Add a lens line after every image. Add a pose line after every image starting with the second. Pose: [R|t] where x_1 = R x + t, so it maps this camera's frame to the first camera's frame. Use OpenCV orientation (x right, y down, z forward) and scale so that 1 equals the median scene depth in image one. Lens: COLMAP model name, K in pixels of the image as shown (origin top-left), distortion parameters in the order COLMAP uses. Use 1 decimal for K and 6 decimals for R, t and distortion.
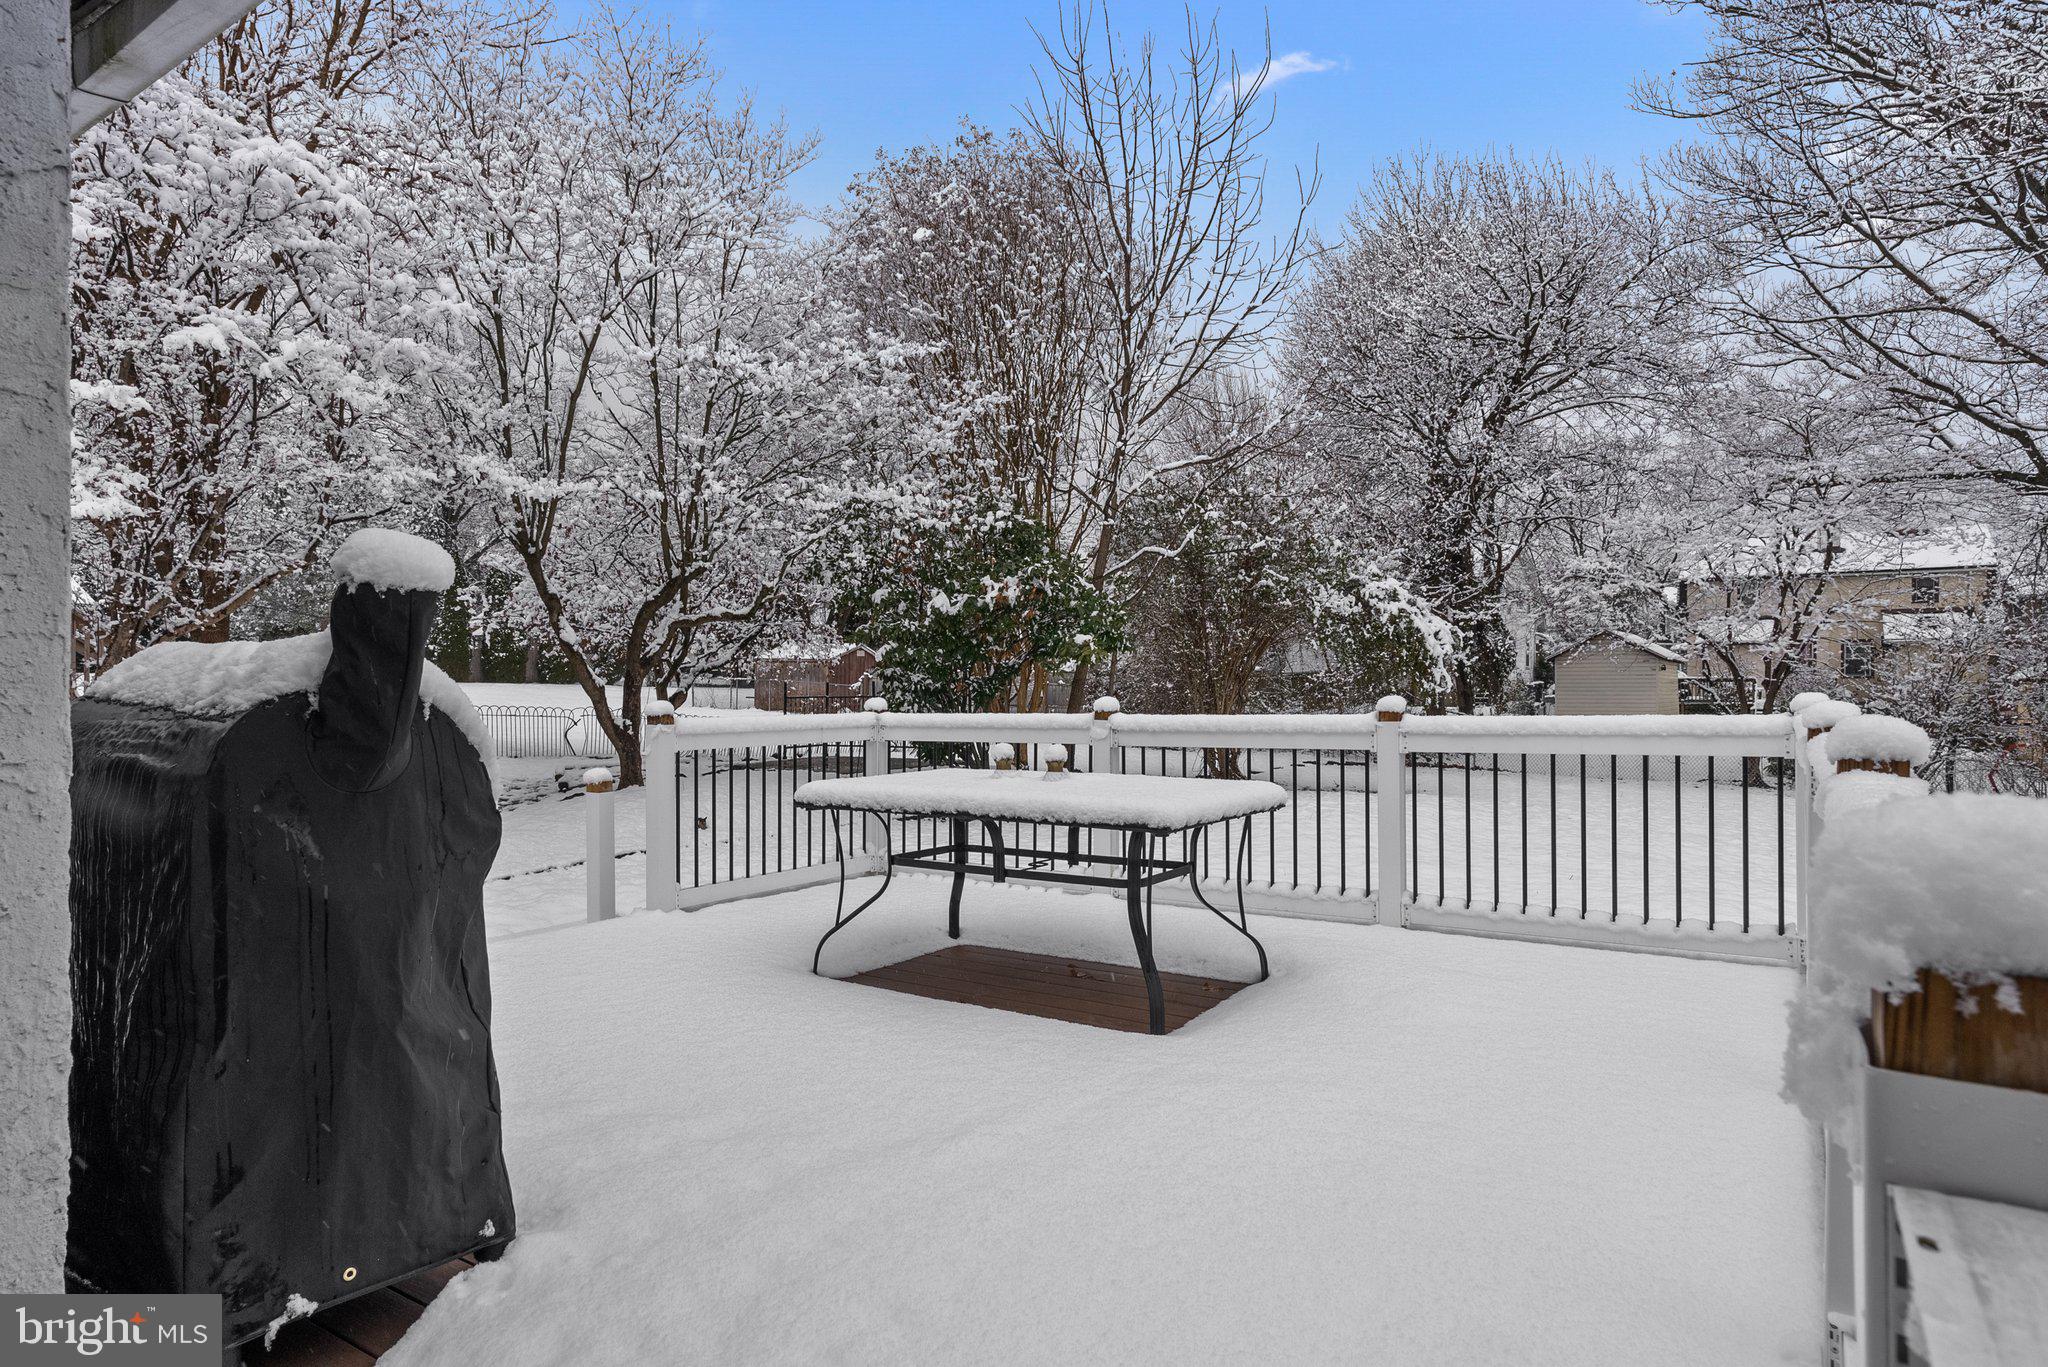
lens RADIAL K [[1170.4, 0, 1015.0], [0, 1170.4, 679.3], [0, 0, 1]] dist [-0.003550, -0.001037]
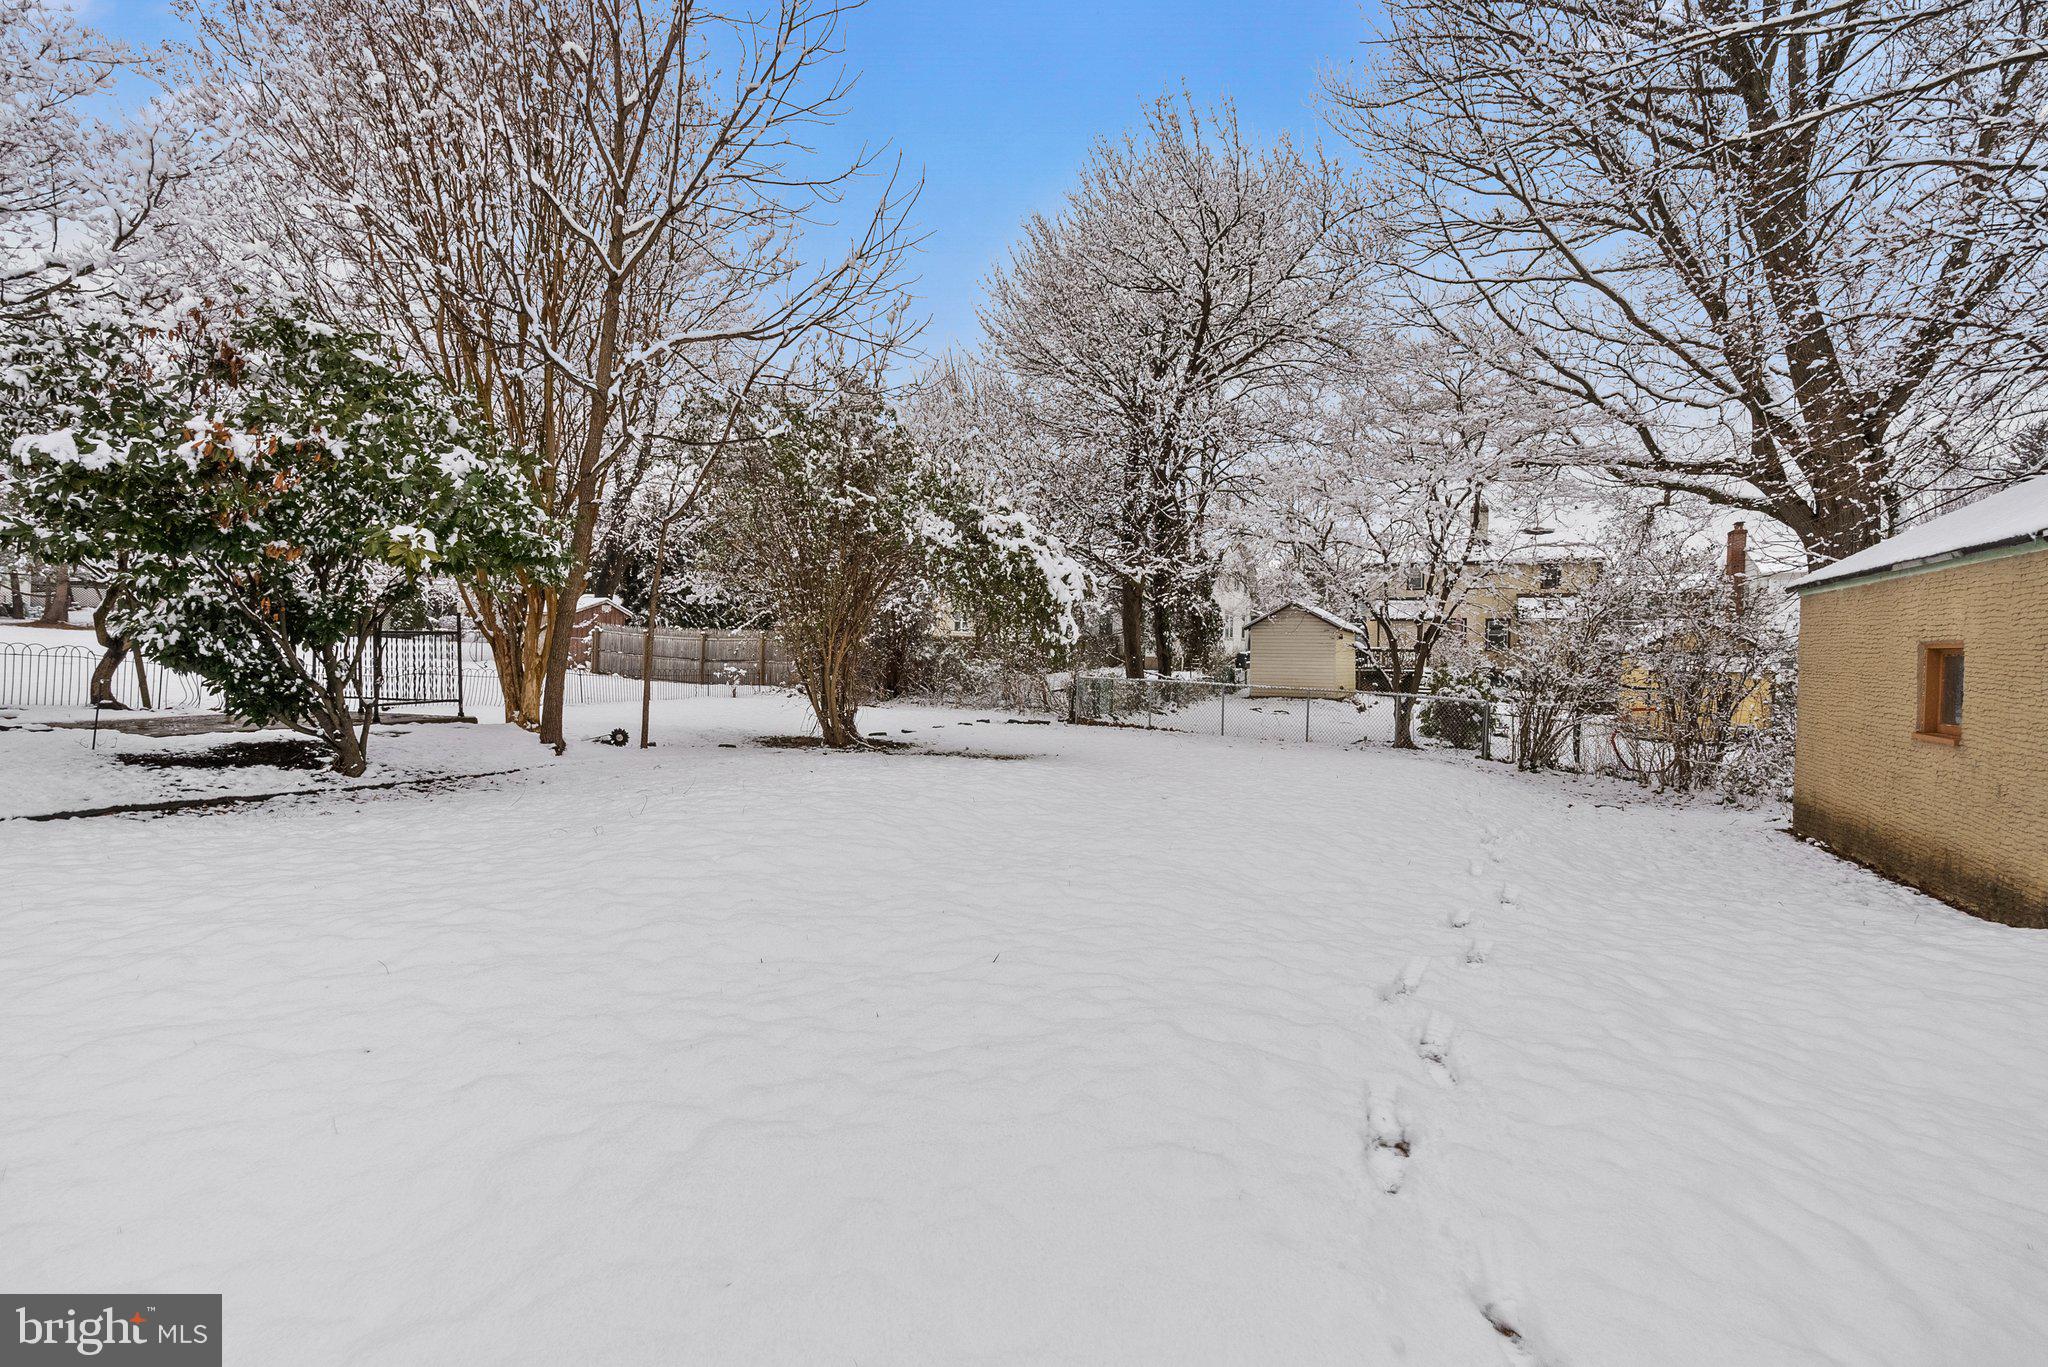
lens RADIAL K [[943.0, 0, 1040.4], [0, 943.0, 665.0], [0, 0, 1]] dist [-0.011608, 0.004106]
pose [[0.984917, 0.016013, 0.172286, 0.223292], [-0.018876, 0.999709, 0.014991, 0.016592], [-0.171996, -0.018017, 0.984933, 0.310935]]
